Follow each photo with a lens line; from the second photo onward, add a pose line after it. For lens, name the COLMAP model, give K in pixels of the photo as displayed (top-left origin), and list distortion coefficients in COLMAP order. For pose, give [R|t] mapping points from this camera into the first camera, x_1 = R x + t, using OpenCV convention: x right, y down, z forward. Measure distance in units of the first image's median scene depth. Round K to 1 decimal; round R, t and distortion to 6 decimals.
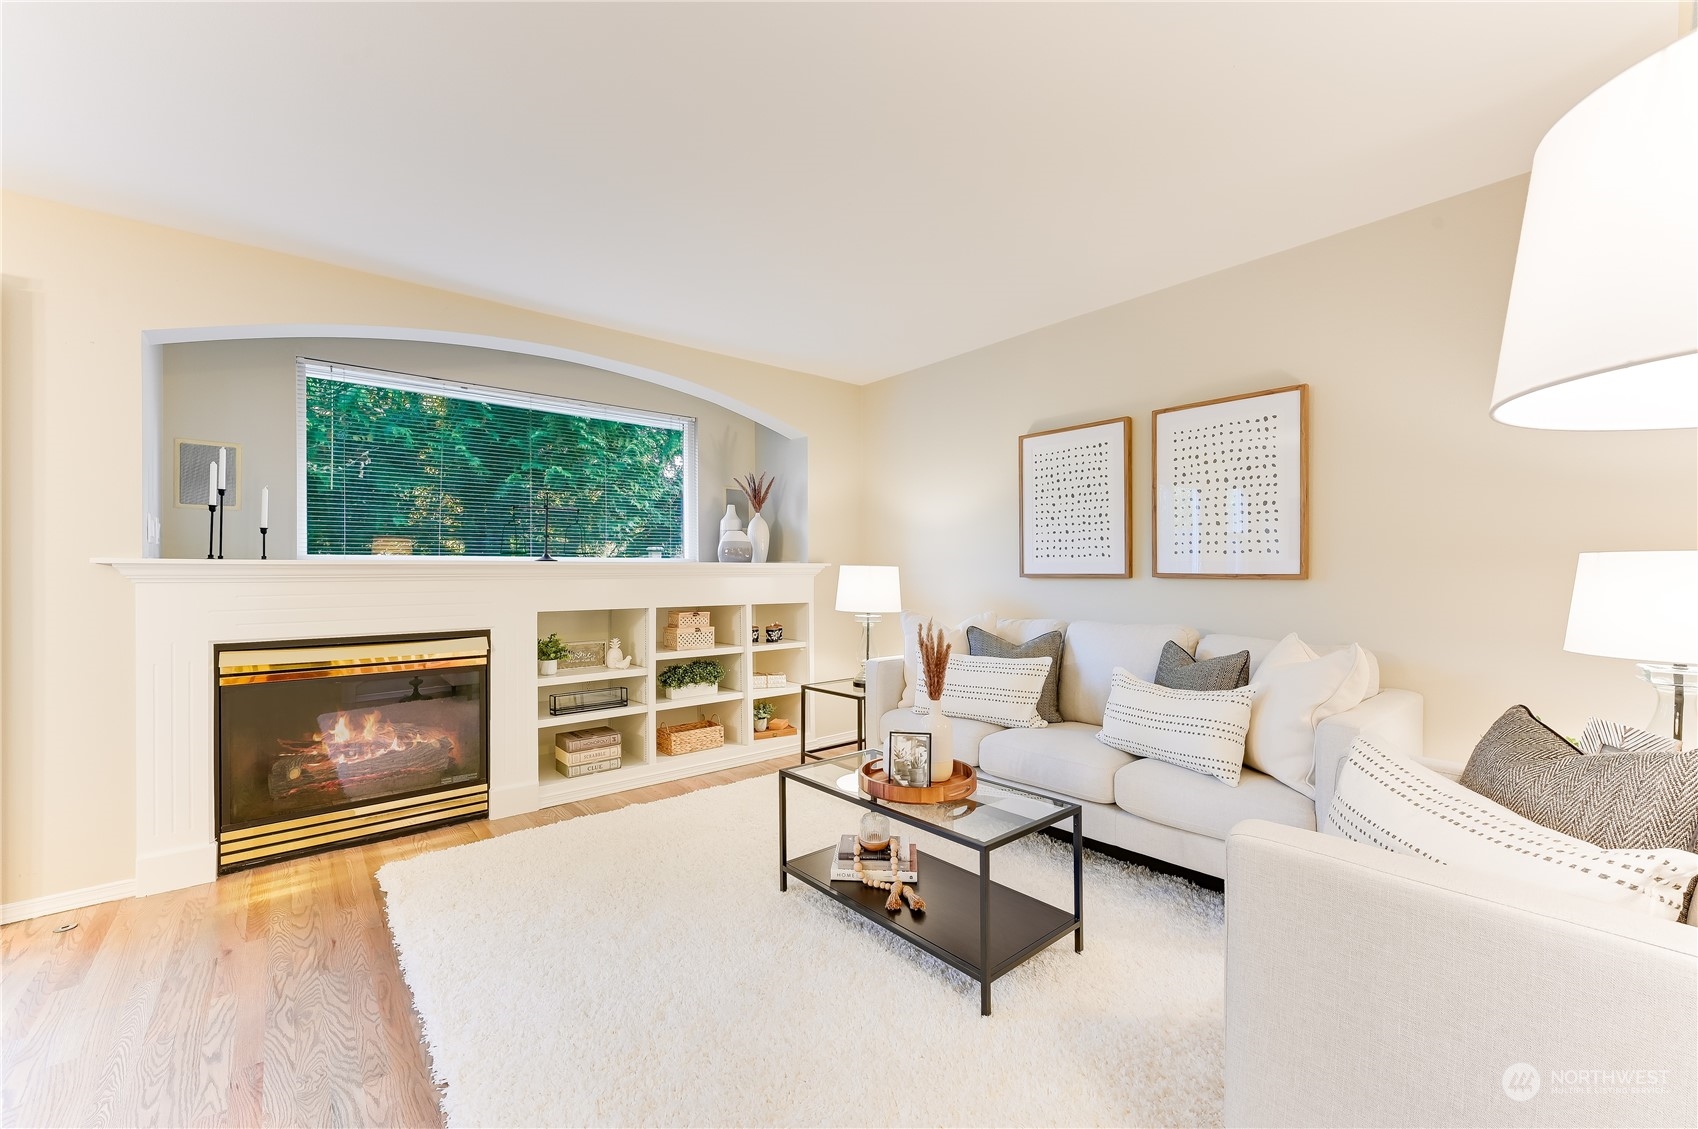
lens RADIAL K [[669.5, 0, 850.4], [0, 669.5, 570.1], [0, 0, 1]] dist [-0.000811, -0.000274]
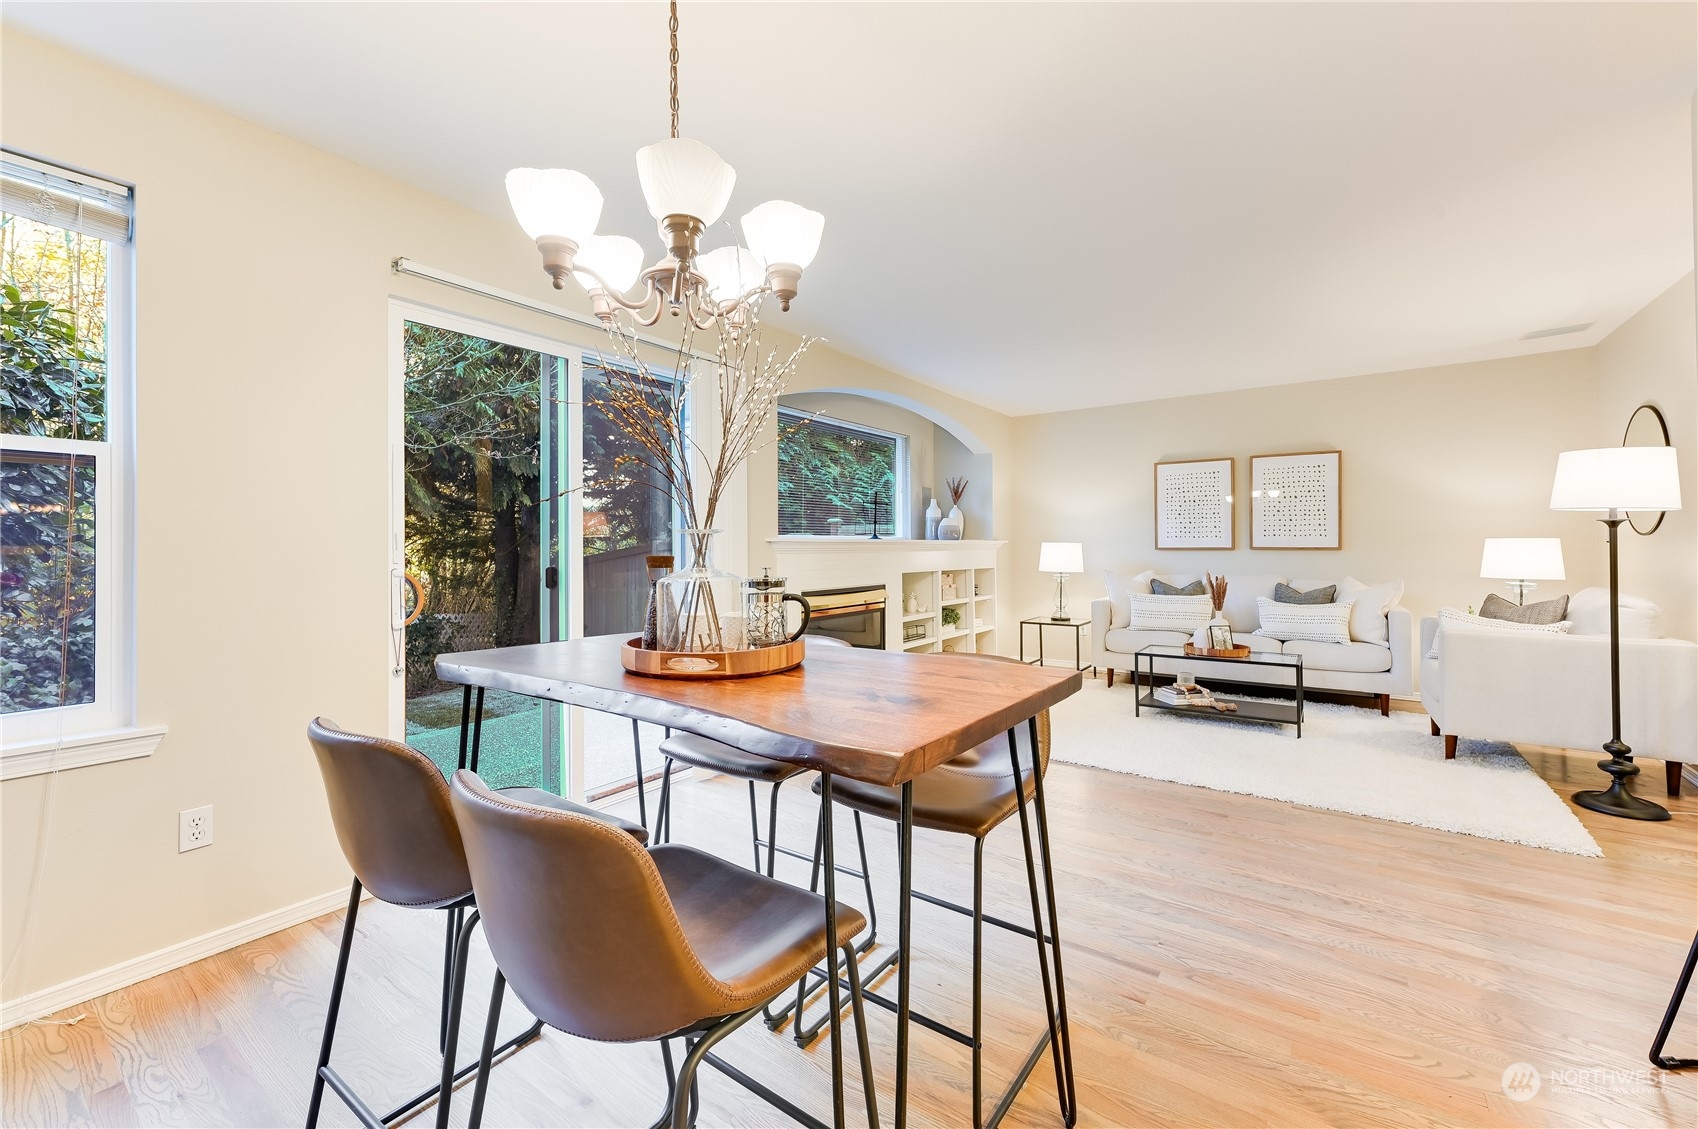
lens RADIAL K [[677.0, 0, 845.9], [0, 677.0, 549.8], [0, 0, 1]] dist [-0.000726, -0.000007]
pose [[0.971935, -0.002242, 0.235238, -1.019807], [0.000911, 0.999983, 0.005769, 0.000459], [-0.235247, -0.005393, 0.971921, -0.499072]]
